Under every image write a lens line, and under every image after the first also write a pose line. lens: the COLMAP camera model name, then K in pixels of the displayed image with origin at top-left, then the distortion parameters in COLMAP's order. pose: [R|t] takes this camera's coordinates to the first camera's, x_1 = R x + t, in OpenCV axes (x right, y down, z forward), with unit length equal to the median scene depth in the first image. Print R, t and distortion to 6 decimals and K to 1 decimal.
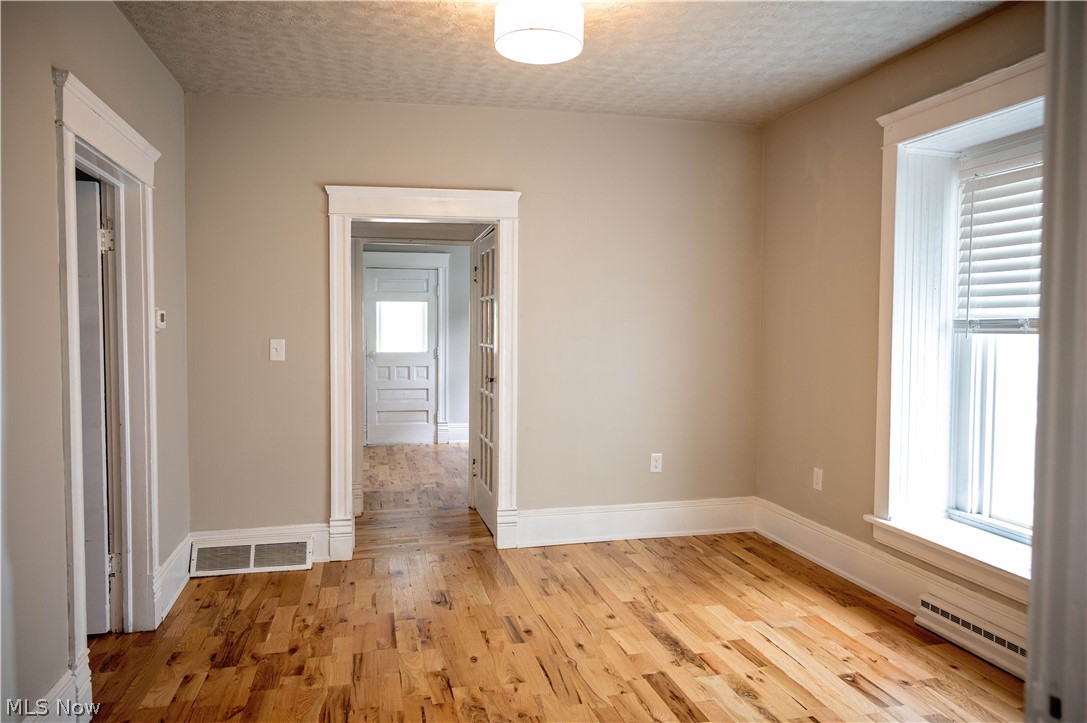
lens RADIAL K [[757.5, 0, 543.5], [0, 757.5, 361.5], [0, 0, 1]] dist [0.003729, 0.001916]
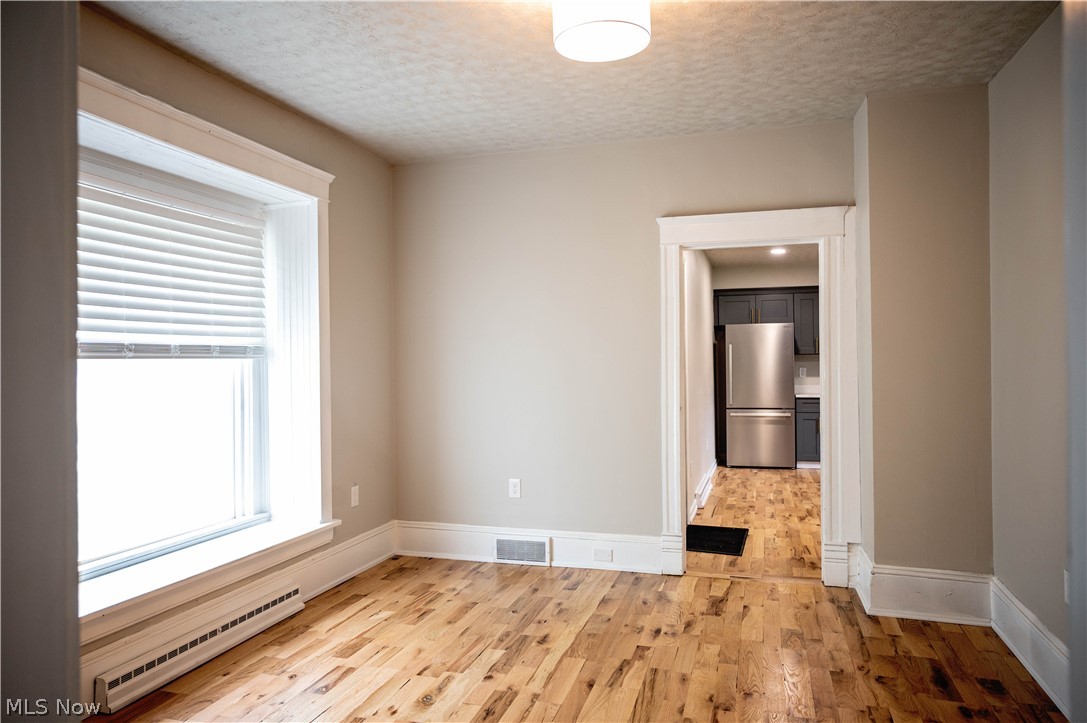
lens RADIAL K [[757.5, 0, 543.5], [0, 757.5, 361.5], [0, 0, 1]] dist [0.003729, 0.001916]
pose [[-0.864536, -0.002089, 0.502567, -0.376888], [0.026535, 0.998407, 0.049795, -0.072960], [-0.501871, 0.056385, -0.863103, 1.711171]]
